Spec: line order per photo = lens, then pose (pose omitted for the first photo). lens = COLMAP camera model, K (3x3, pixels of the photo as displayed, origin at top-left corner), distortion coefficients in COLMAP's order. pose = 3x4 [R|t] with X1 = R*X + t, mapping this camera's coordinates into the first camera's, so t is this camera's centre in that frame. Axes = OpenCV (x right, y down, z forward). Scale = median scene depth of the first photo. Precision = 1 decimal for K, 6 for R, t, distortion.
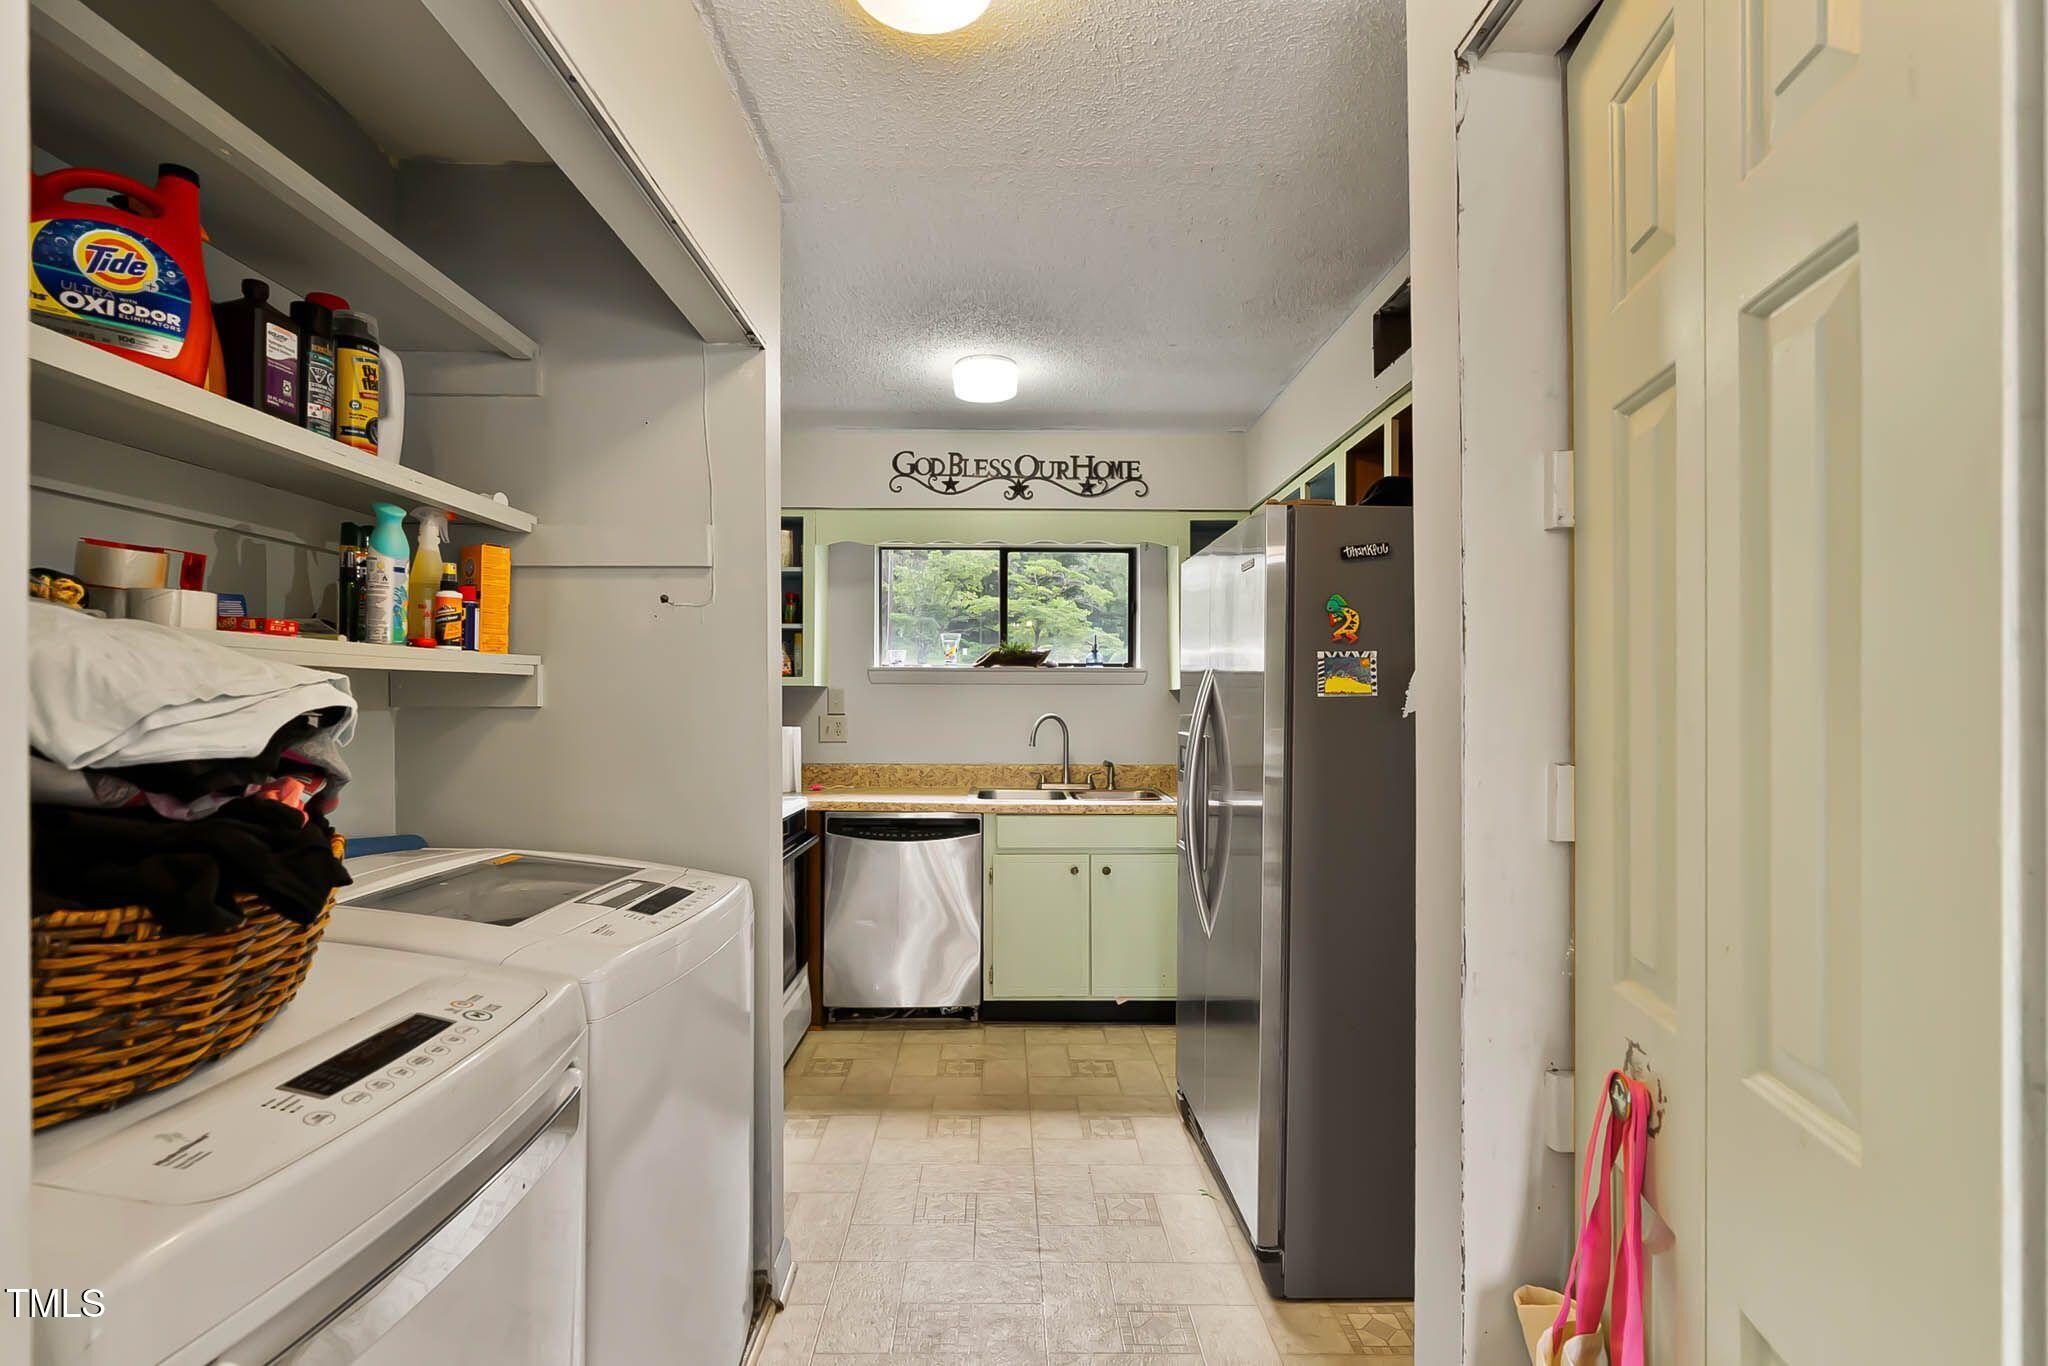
lens RADIAL K [[946.3, 0, 1022.4], [0, 946.3, 699.6], [0, 0, 1]] dist [-0.003573, 0.000846]
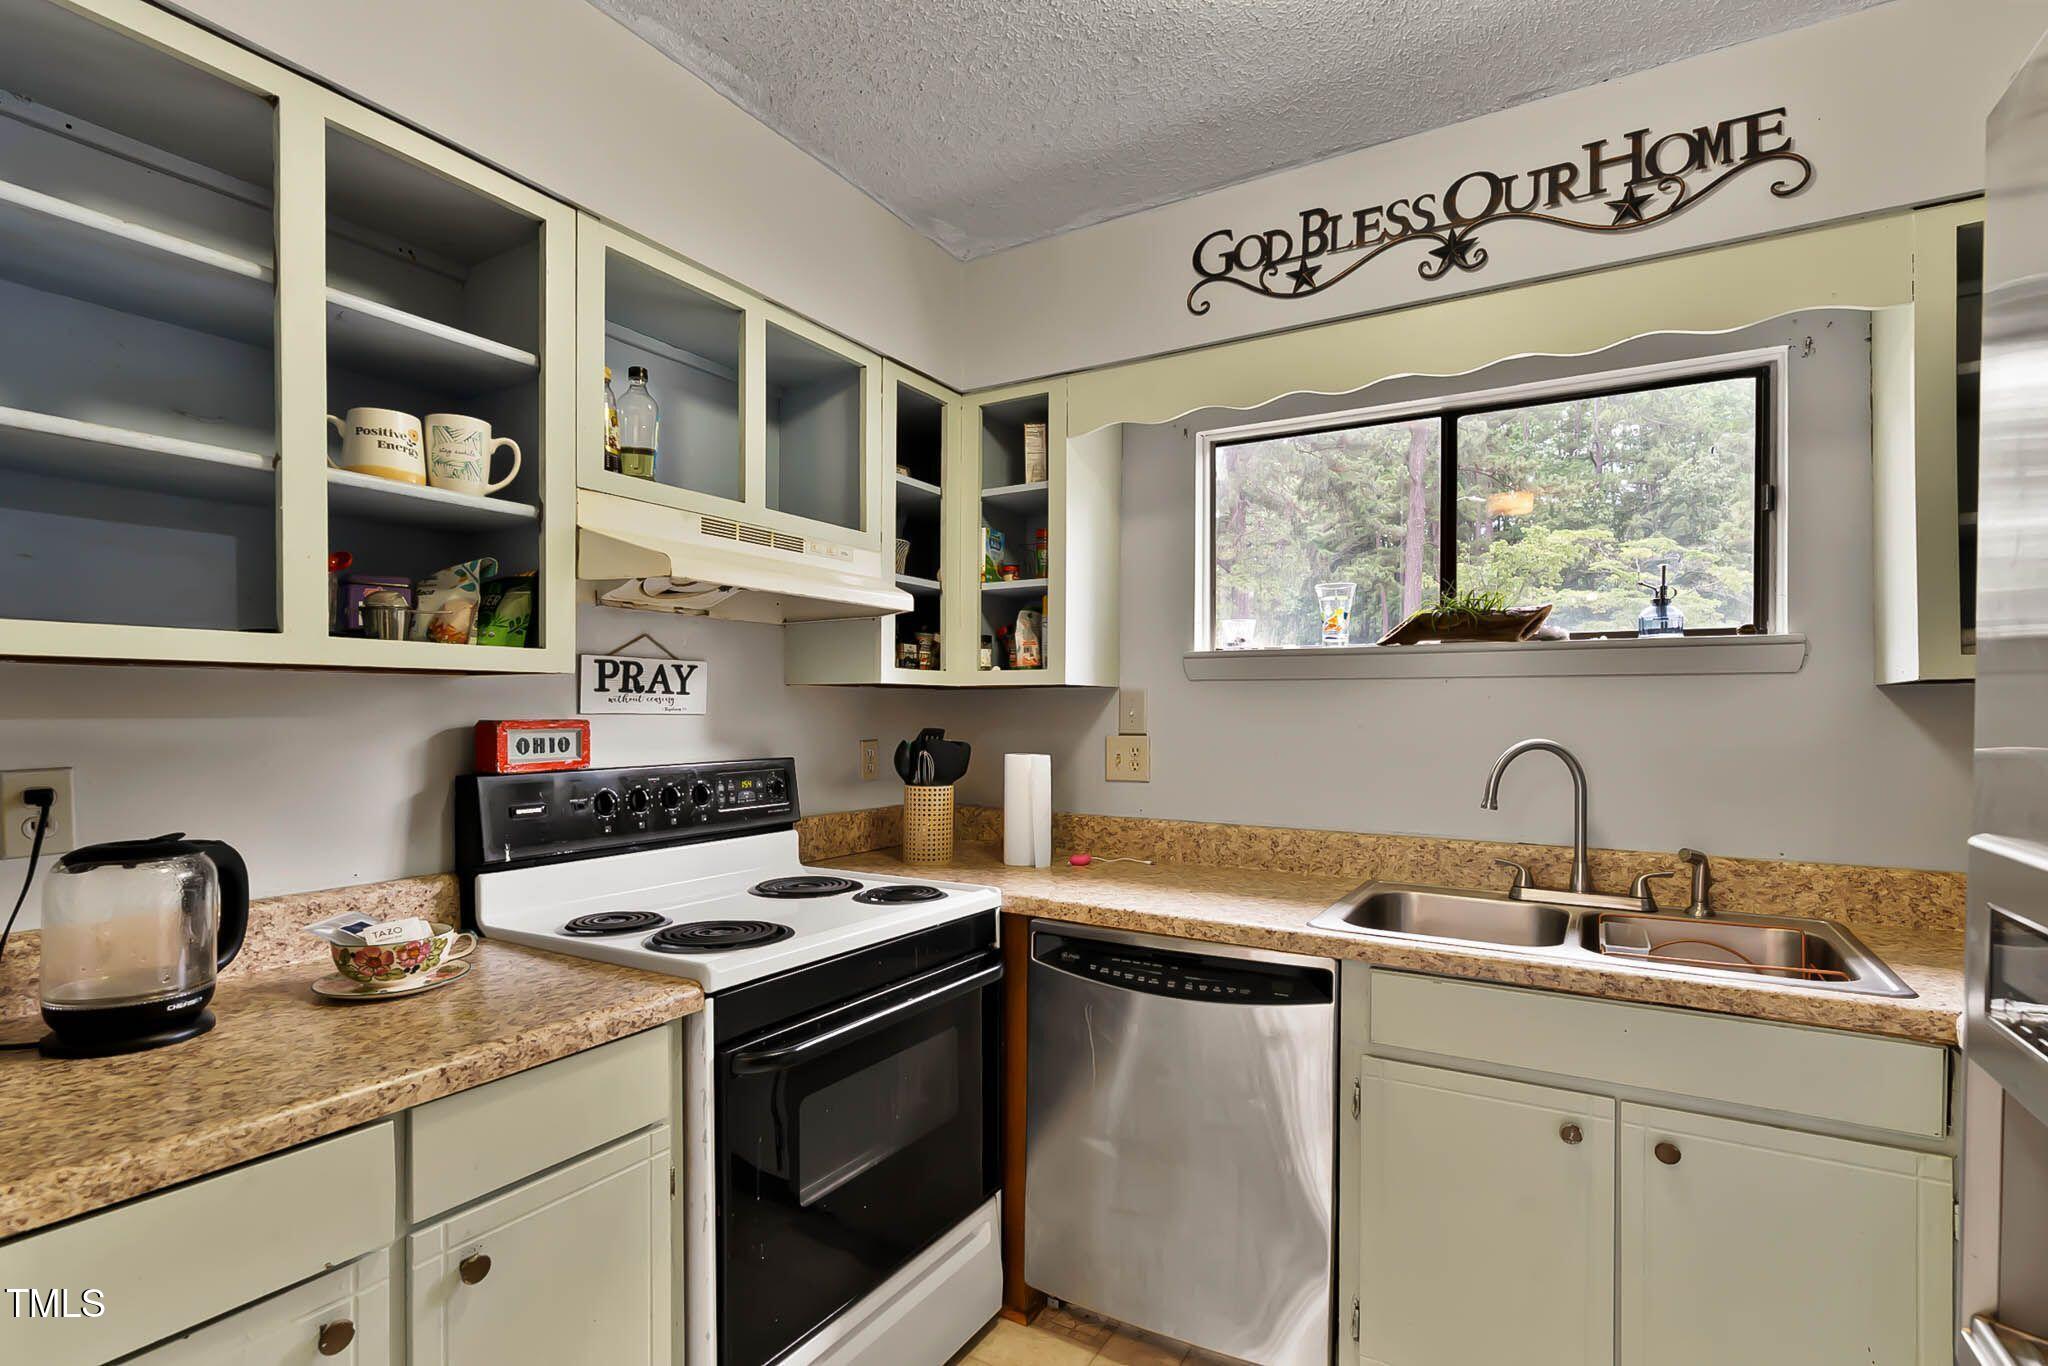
lens RADIAL K [[973.4, 0, 1018.1], [0, 973.4, 715.9], [0, 0, 1]] dist [-0.001523, 0.001181]
pose [[0.849205, 0.002504, -0.528057, 0.067087], [-0.001941, 0.999997, 0.001621, 0.003735], [0.528059, -0.000352, 0.849207, 0.484165]]
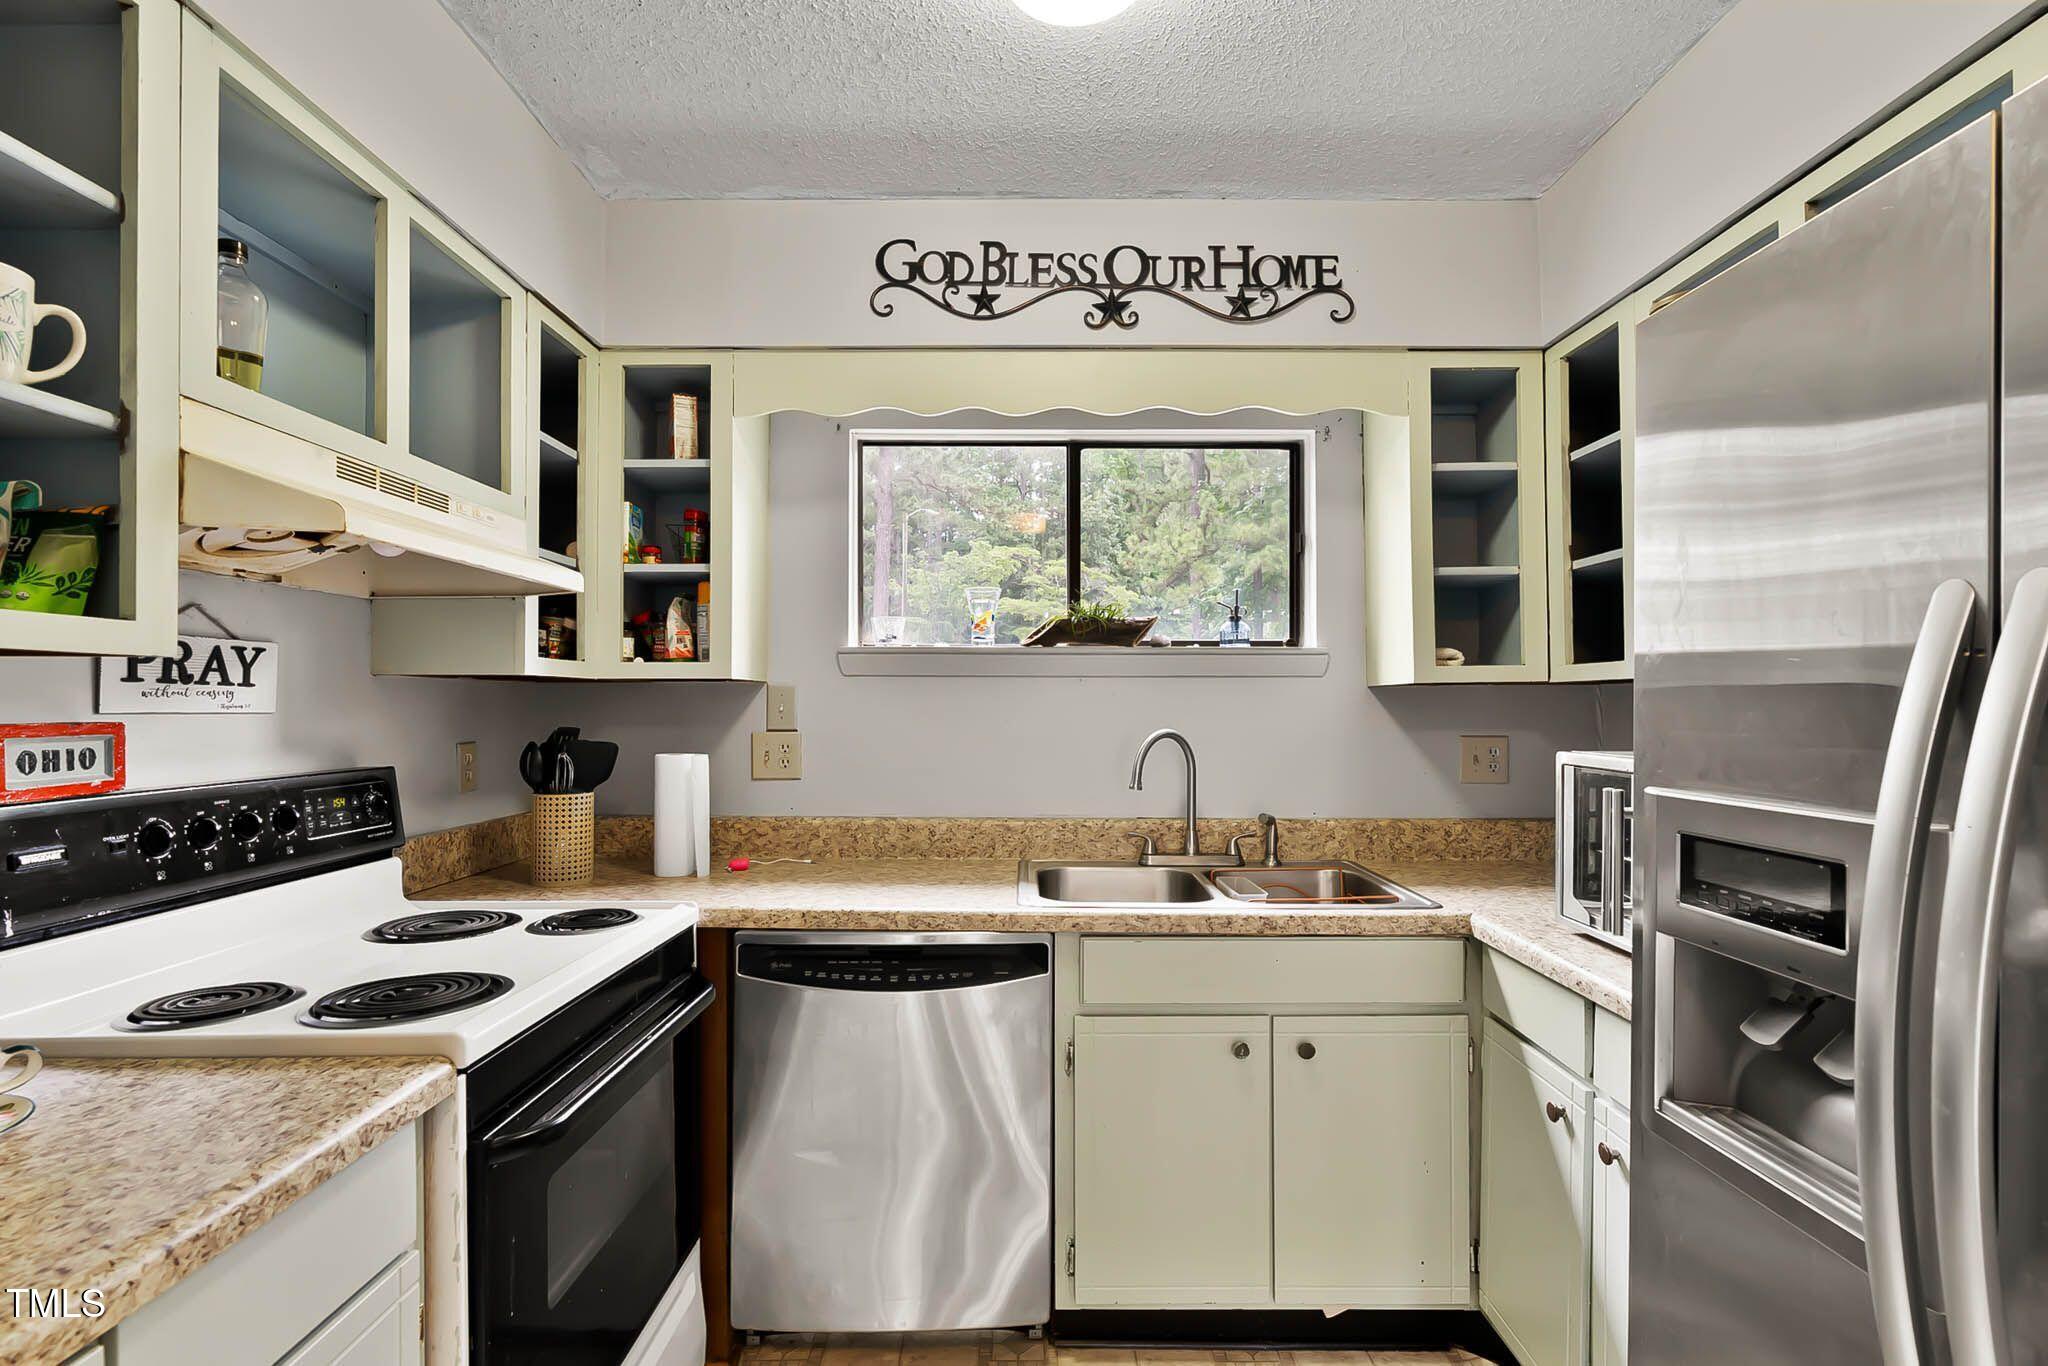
lens RADIAL K [[970.3, 0, 1018.8], [0, 970.3, 703.1], [0, 0, 1]] dist [-0.015291, 0.010481]
pose [[0.999755, -0.002247, -0.022024, -0.044701], [0.002142, 0.999986, -0.004814, 0.002561], [0.022034, 0.004766, 0.999746, 0.453443]]
